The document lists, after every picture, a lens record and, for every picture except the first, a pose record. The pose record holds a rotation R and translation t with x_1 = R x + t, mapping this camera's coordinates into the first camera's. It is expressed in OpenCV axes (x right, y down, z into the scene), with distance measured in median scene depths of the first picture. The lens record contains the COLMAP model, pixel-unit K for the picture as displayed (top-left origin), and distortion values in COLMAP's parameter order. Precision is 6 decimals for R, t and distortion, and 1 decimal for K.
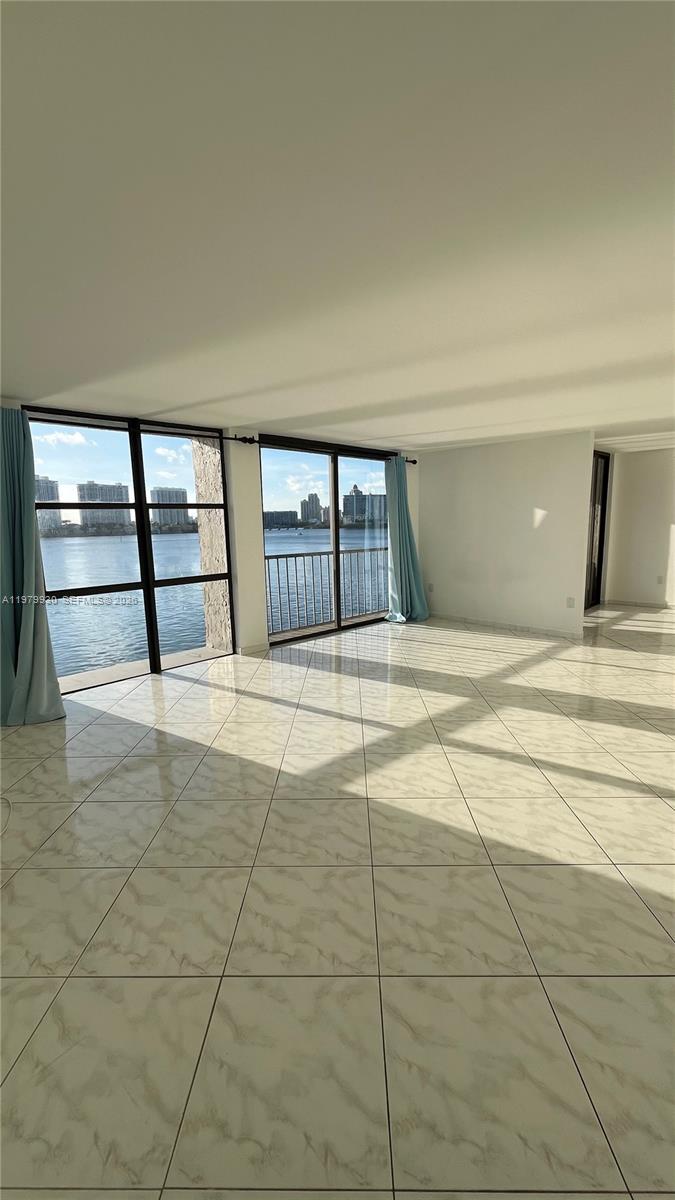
lens RADIAL K [[488.3, 0, 338.7], [0, 488.3, 601.1], [0, 0, 1]] dist [-0.000750, -0.000165]
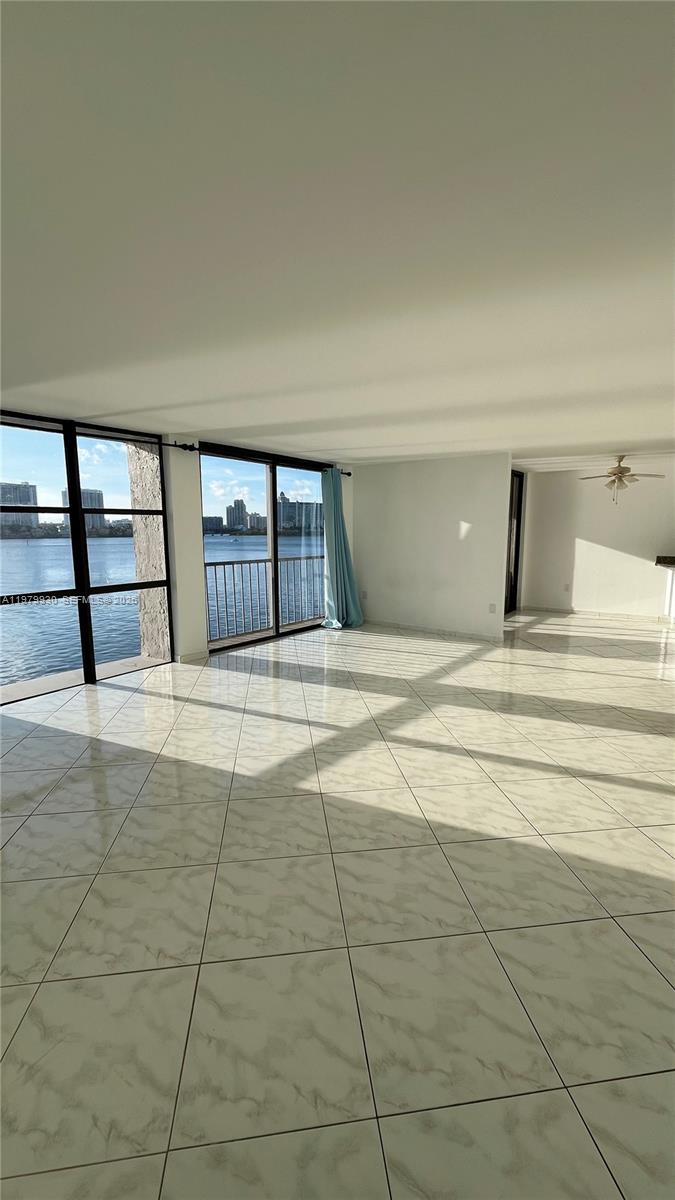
lens RADIAL K [[488.3, 0, 339.1], [0, 488.3, 602.1], [0, 0, 1]] dist [-0.000750, -0.000165]
pose [[0.988698, -0.002456, 0.149903, -0.038407], [0.004400, 0.999910, -0.012639, 0.001357], [-0.149858, 0.013156, 0.988620, -0.037290]]
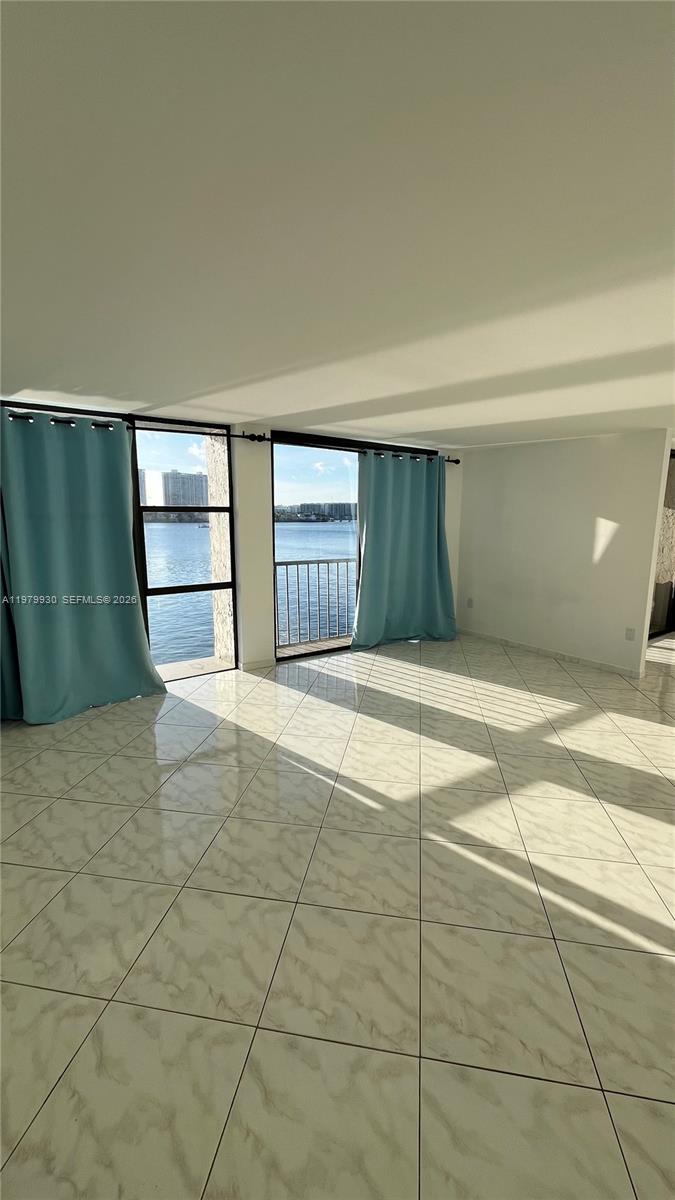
lens RADIAL K [[488.3, 0, 340.4], [0, 488.3, 599.0], [0, 0, 1]] dist [-0.000750, -0.000165]
pose [[0.989289, 0.052197, -0.136317, 0.133885], [-0.050574, 0.998602, 0.015348, -0.064437], [0.136928, -0.008289, 0.990546, 0.147639]]
